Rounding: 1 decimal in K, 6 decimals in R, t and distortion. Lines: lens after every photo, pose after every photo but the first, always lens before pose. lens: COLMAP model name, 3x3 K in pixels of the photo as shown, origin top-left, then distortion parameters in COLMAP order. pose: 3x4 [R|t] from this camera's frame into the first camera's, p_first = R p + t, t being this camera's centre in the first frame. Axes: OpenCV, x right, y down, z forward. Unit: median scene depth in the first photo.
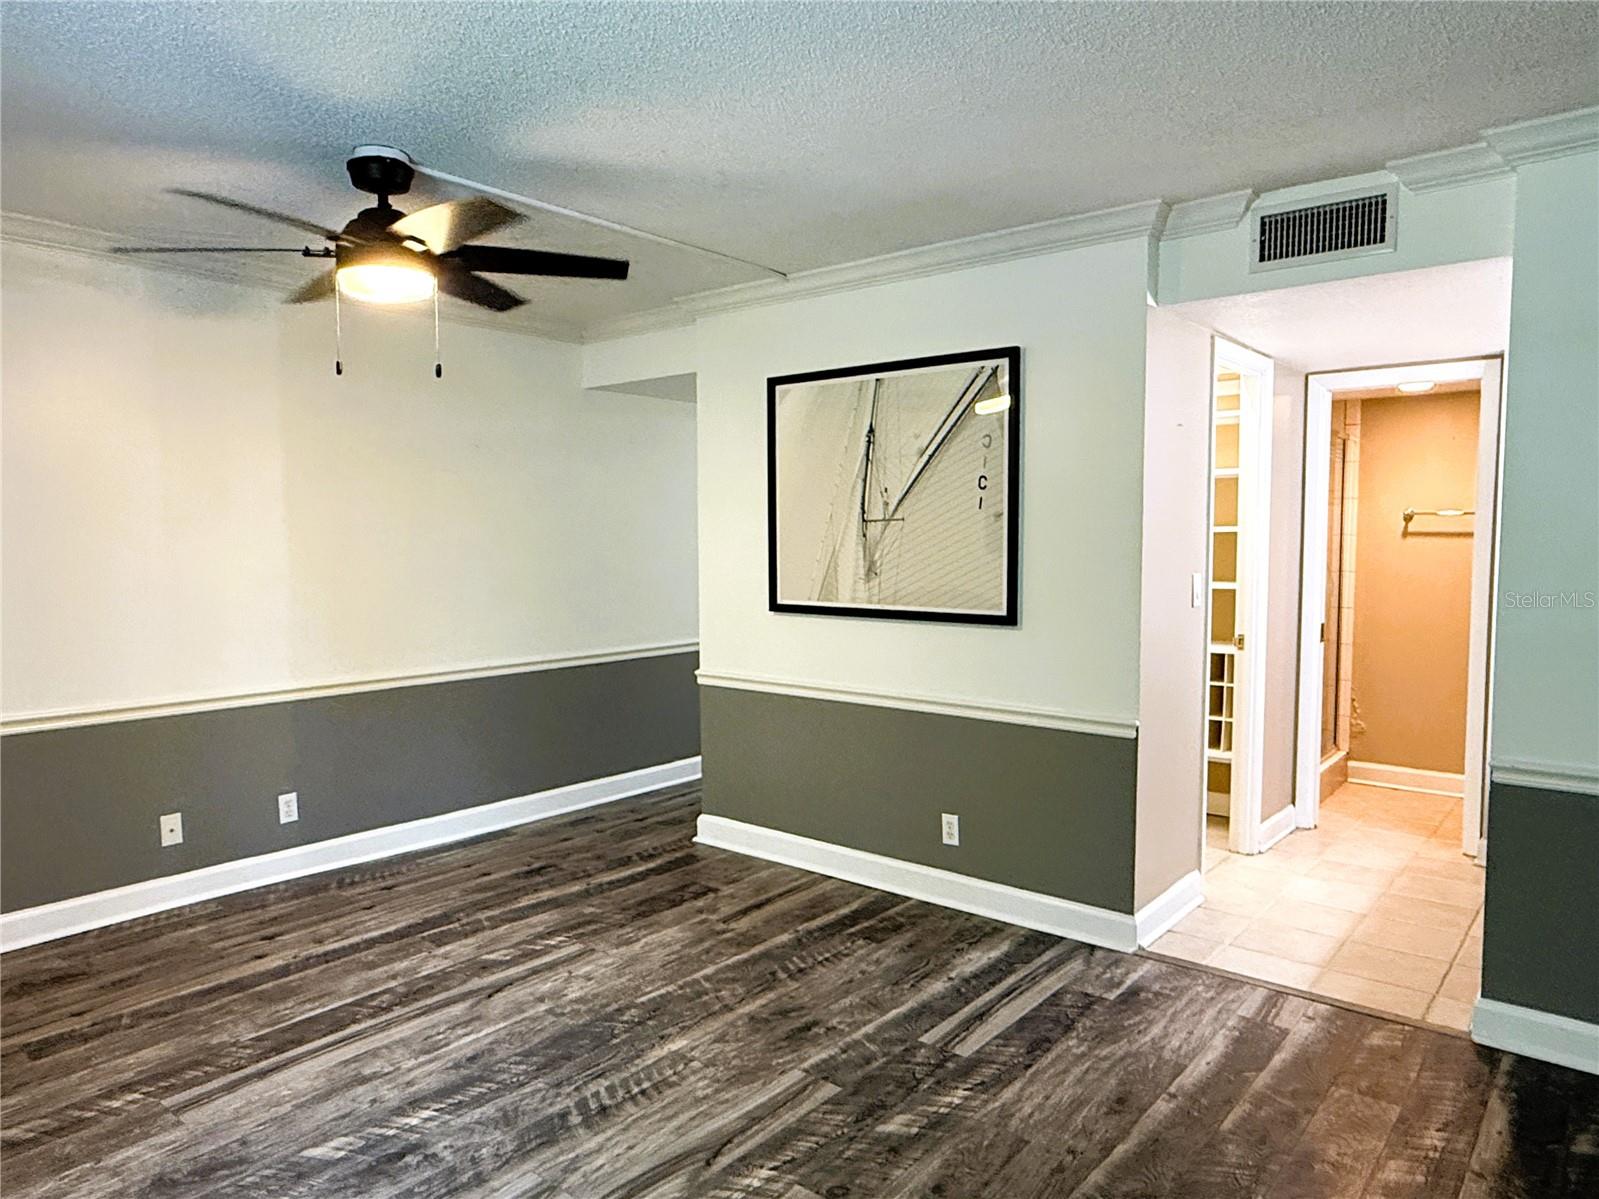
lens RADIAL K [[1060.5, 0, 792.4], [0, 1060.5, 614.4], [0, 0, 1]] dist [-0.000869, 0.000266]
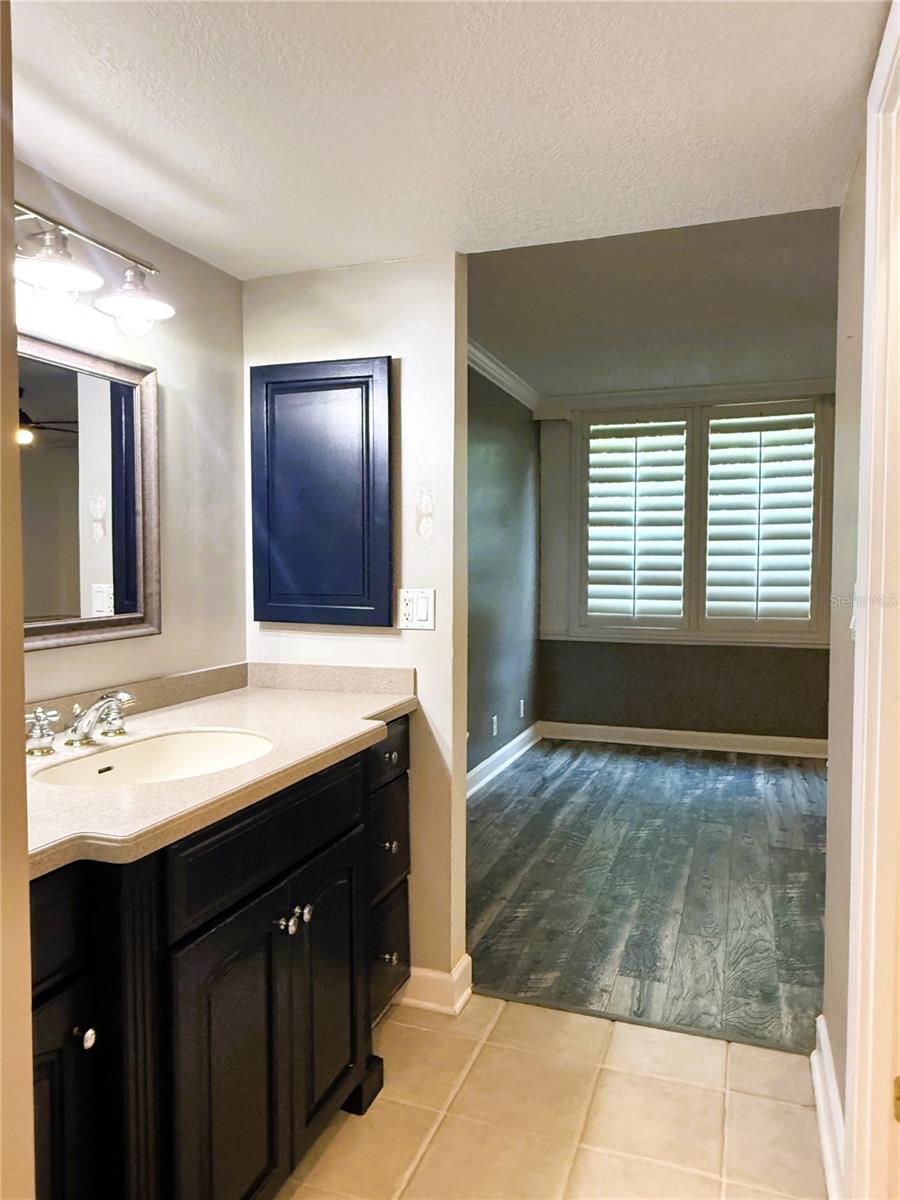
lens RADIAL K [[833.4, 0, 450.0], [0, 833.4, 600.0], [0, 0, 1]] dist [-0.005767, -0.001314]
pose [[-0.939323, 0.017212, -0.342602, 0.789298], [-0.024220, 0.992920, 0.116287, -0.079834], [0.342178, 0.117529, -0.932256, 1.452881]]
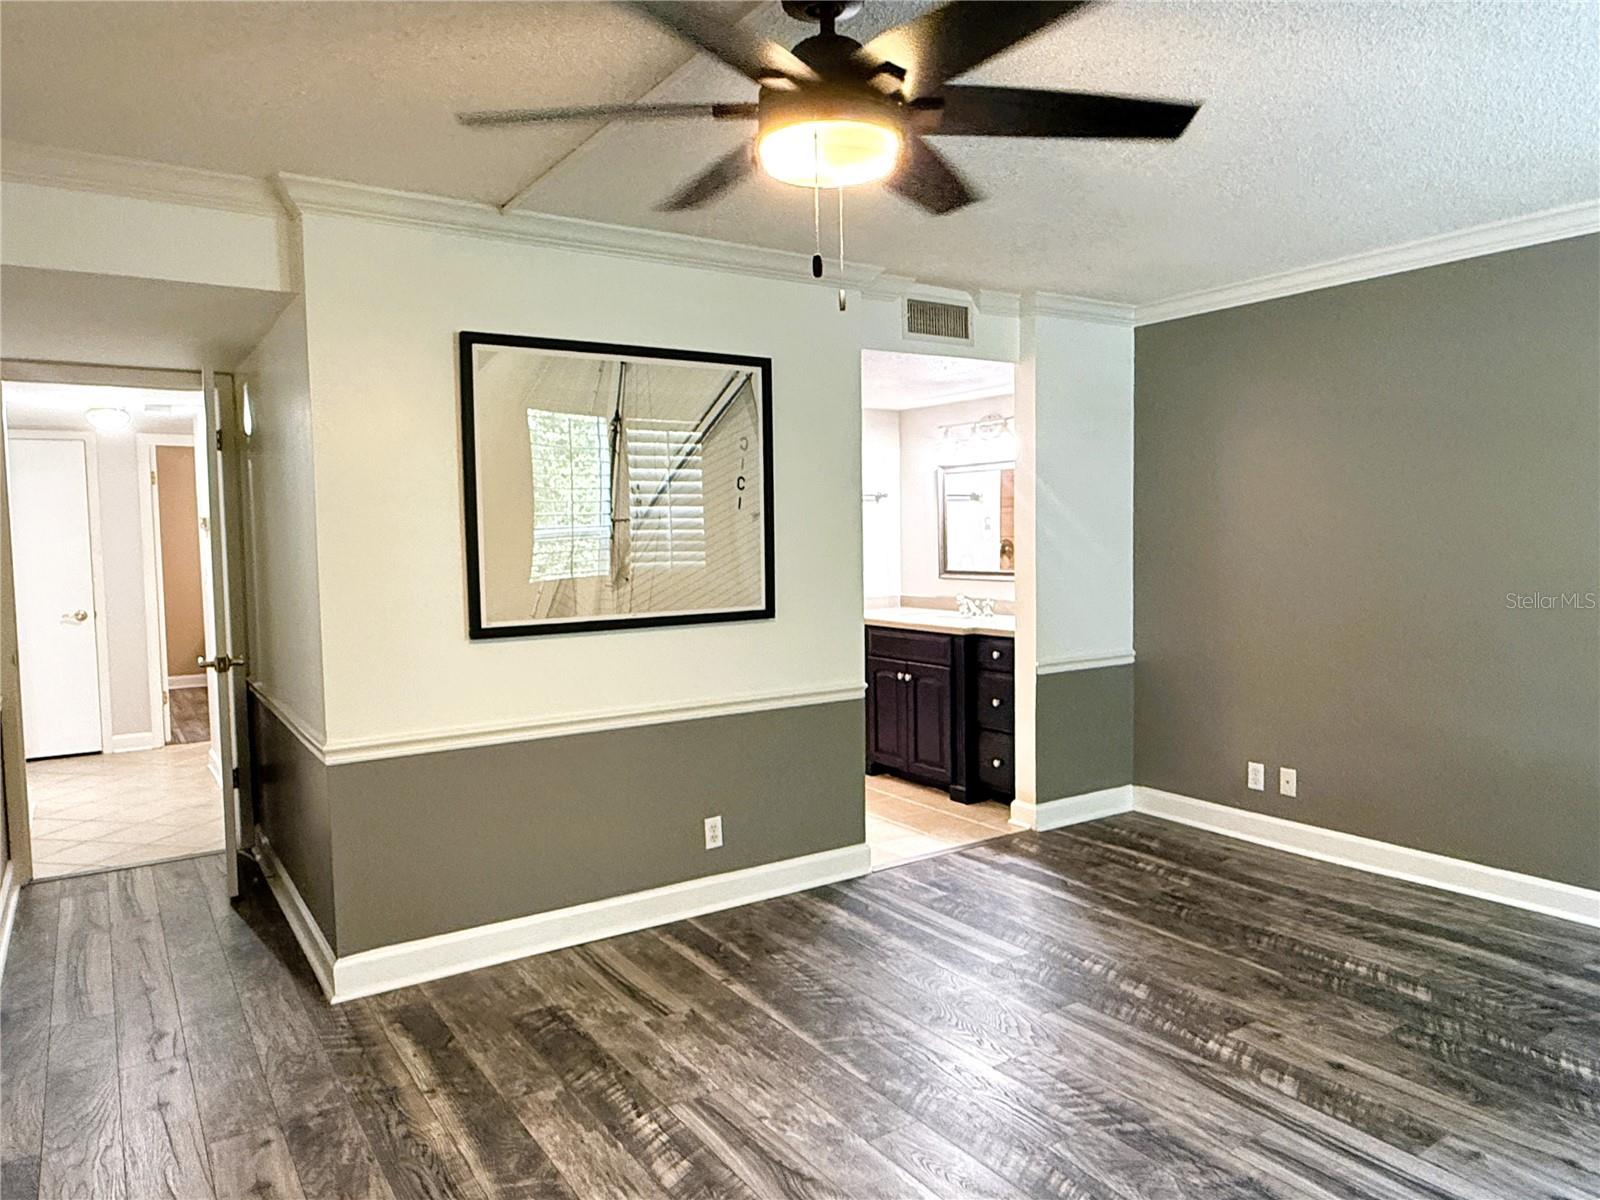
lens RADIAL K [[1072.4, 0, 800.0], [0, 1072.4, 600.0], [0, 0, 1]] dist [0.001539, 0.000342]
pose [[0.277409, -0.066459, 0.958451, -0.877129], [0.087890, 0.995177, 0.043567, -0.055913], [-0.956723, 0.072152, 0.281912, 0.711279]]
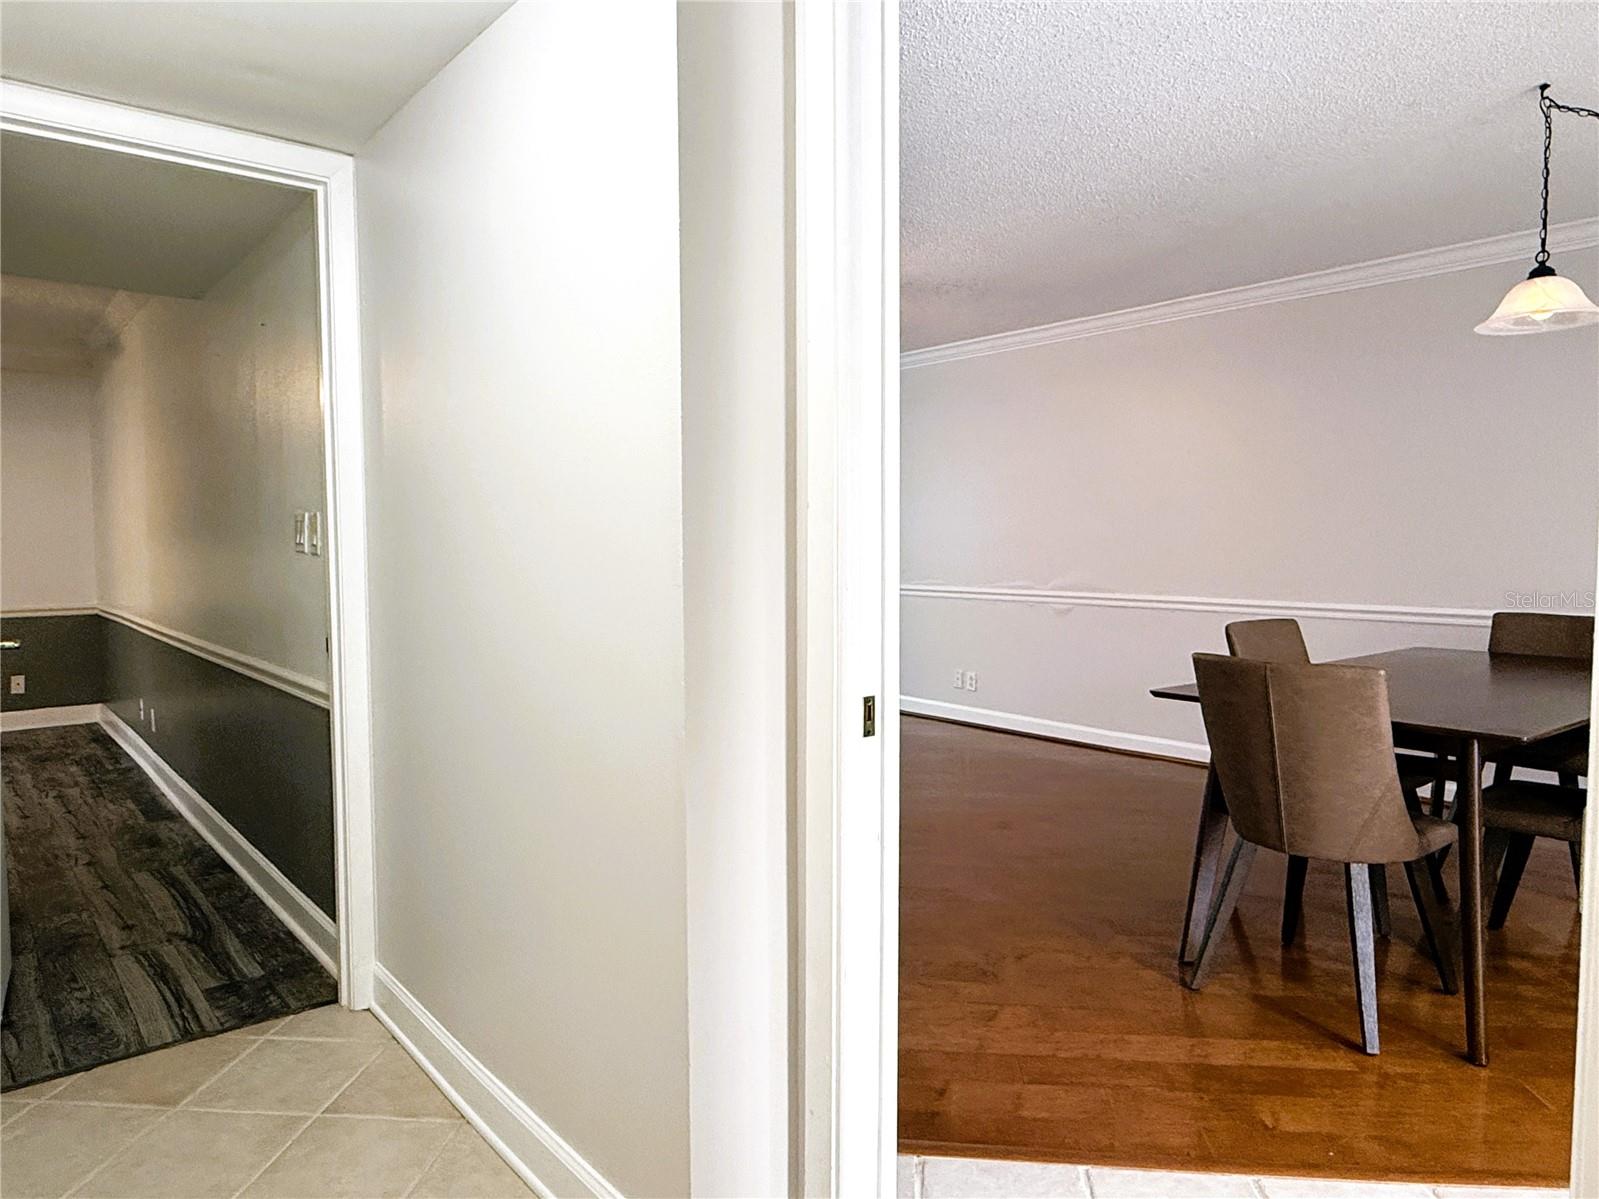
lens RADIAL K [[1044.6, 0, 796.1], [0, 1044.6, 604.0], [0, 0, 1]] dist [-0.000773, 0.000016]
pose [[-0.178039, 0.066527, -0.981772, 0.731796], [-0.071752, 0.994178, 0.080380, -0.133688], [0.981404, 0.084755, -0.172229, 2.388188]]
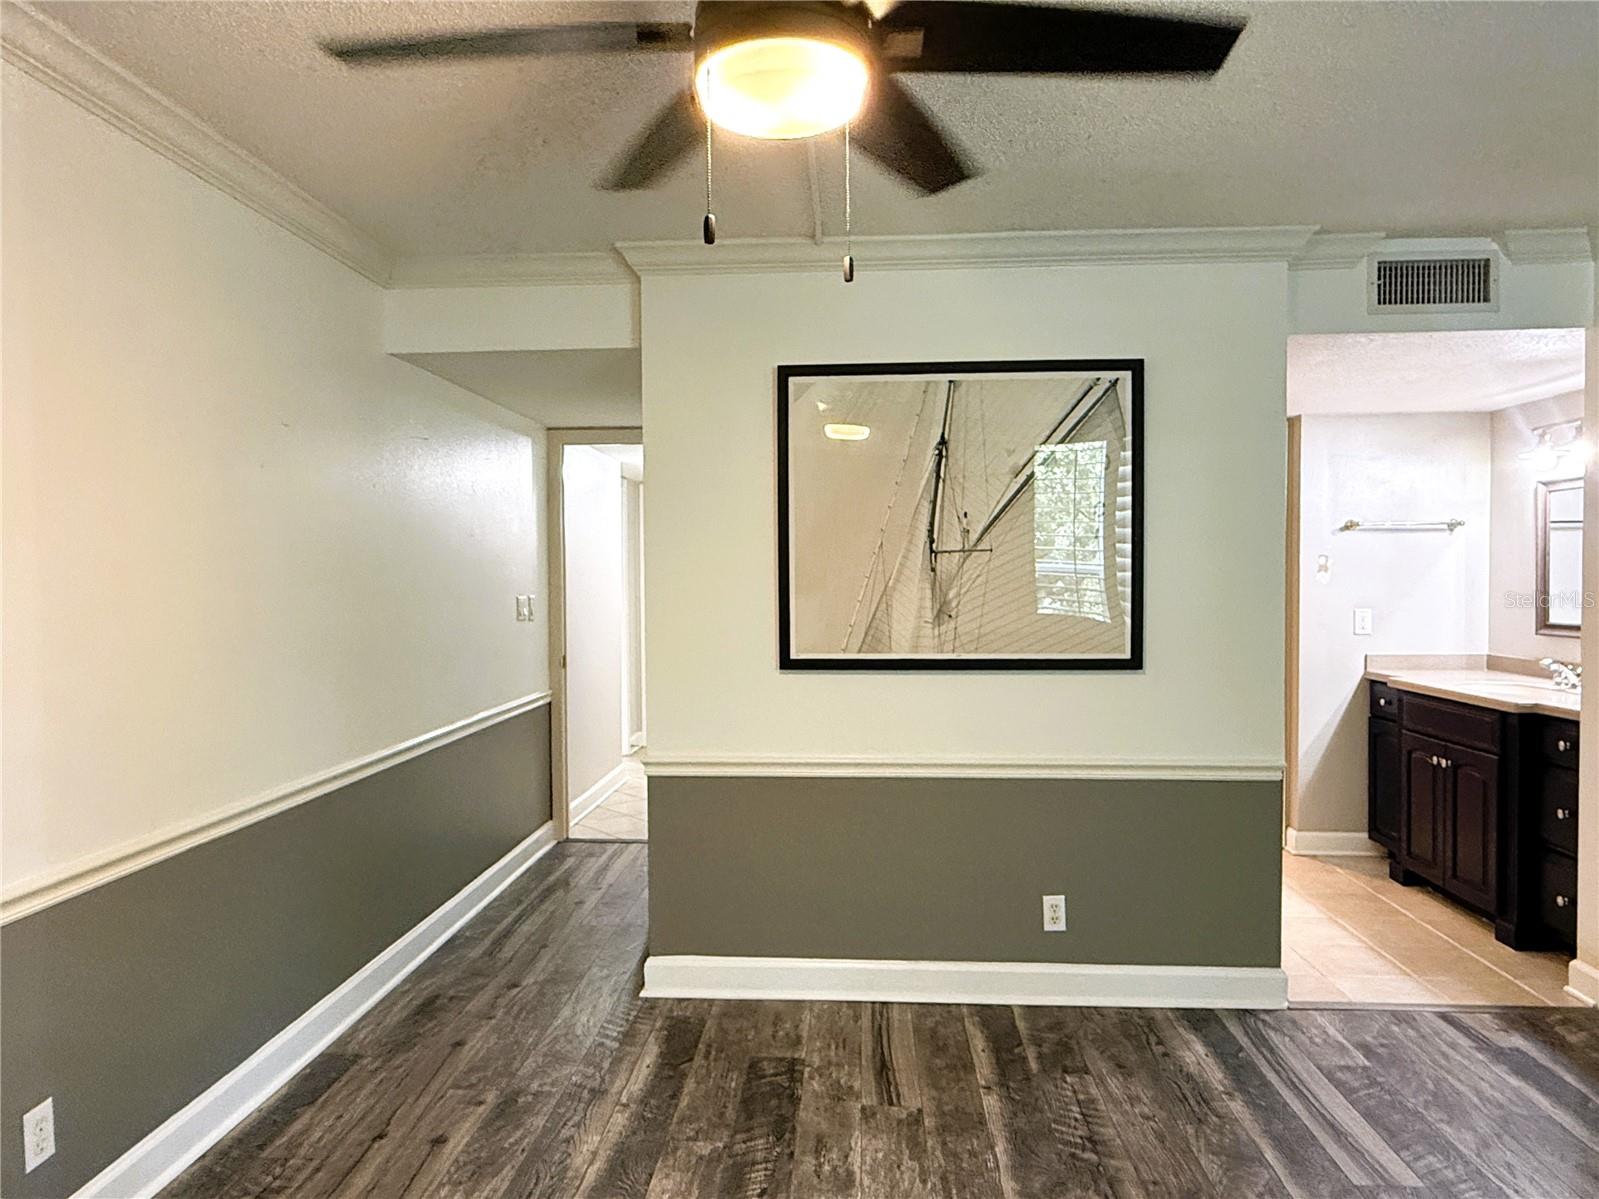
lens RADIAL K [[1044.6, 0, 796.1], [0, 1044.6, 604.0], [0, 0, 1]] dist [-0.000773, 0.000016]
pose [[0.804842, -0.018639, 0.593196, -0.581770], [0.048671, 0.998213, -0.034670, -0.029880], [-0.591490, 0.056775, 0.804311, 0.492283]]
